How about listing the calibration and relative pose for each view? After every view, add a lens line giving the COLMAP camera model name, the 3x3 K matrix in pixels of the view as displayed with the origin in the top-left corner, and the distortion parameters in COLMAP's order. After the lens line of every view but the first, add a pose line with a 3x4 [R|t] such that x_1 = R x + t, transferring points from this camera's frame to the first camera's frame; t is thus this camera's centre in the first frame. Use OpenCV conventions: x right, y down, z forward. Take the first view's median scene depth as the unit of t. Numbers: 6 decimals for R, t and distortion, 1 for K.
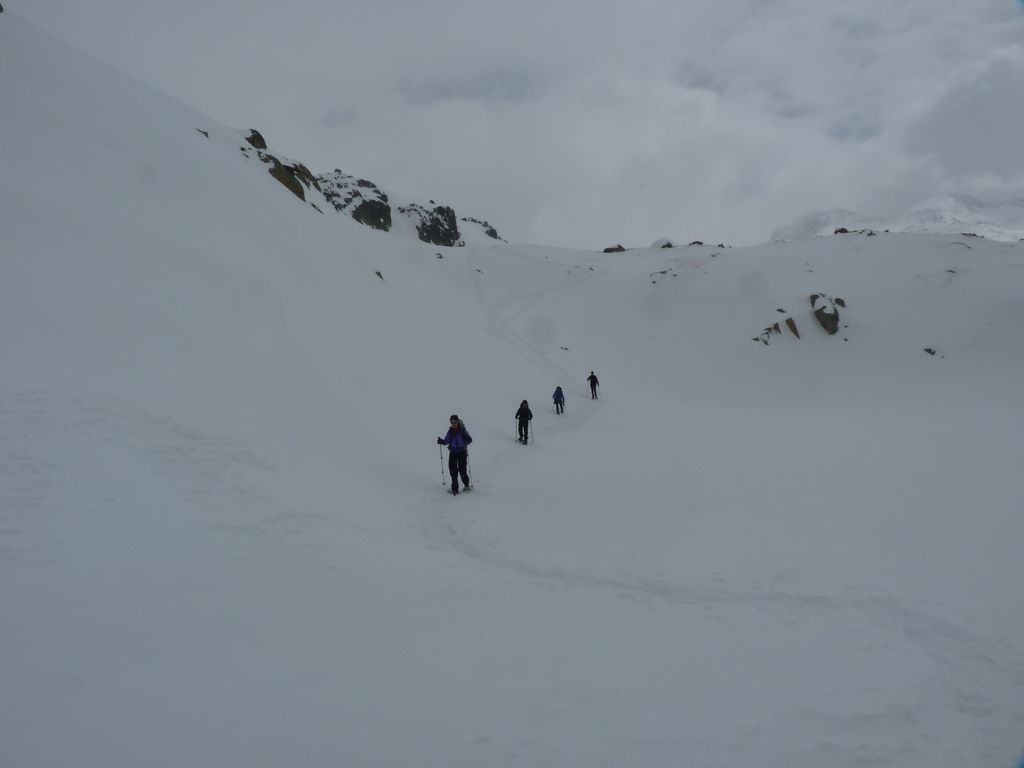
lens RADIAL K [[799.7, 0, 518.0], [0, 799.7, 373.1], [0, 0, 1]] dist [-0.021059, -0.003584]
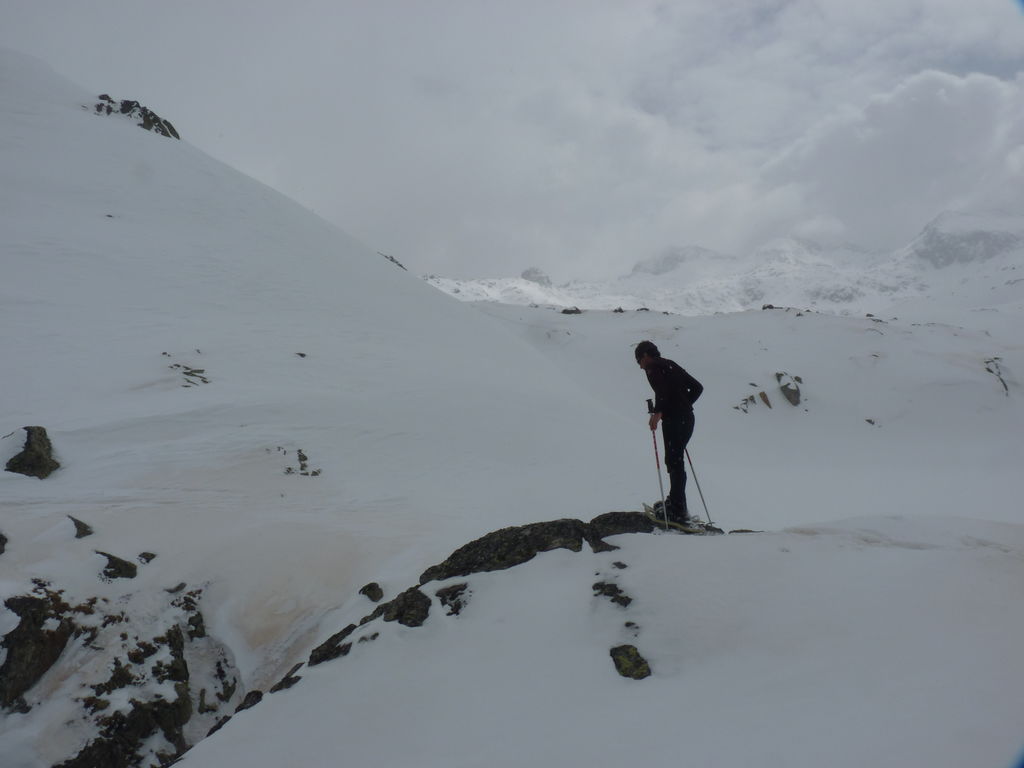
lens RADIAL K [[799.7, 0, 504.5], [0, 799.7, 377.3], [0, 0, 1]] dist [-0.021059, -0.003584]
pose [[0.986858, 0.015483, 0.160849, -0.245220], [-0.012275, 0.999706, -0.020914, -0.054214], [-0.161125, 0.018665, 0.986757, -0.175334]]
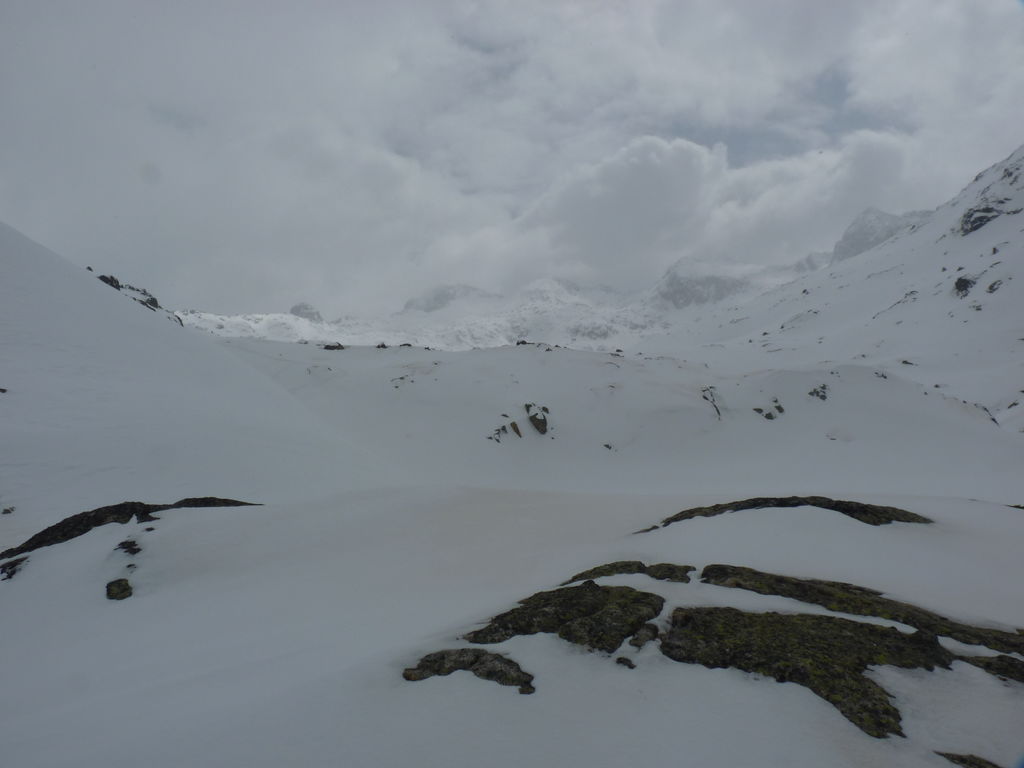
lens RADIAL K [[799.7, 0, 505.9], [0, 799.7, 388.6], [0, 0, 1]] dist [-0.021059, -0.003584]
pose [[0.903794, 0.006087, 0.427925, -0.227429], [0.017712, 0.998510, -0.051611, -0.050005], [-0.427602, 0.054225, 0.902339, -0.202505]]
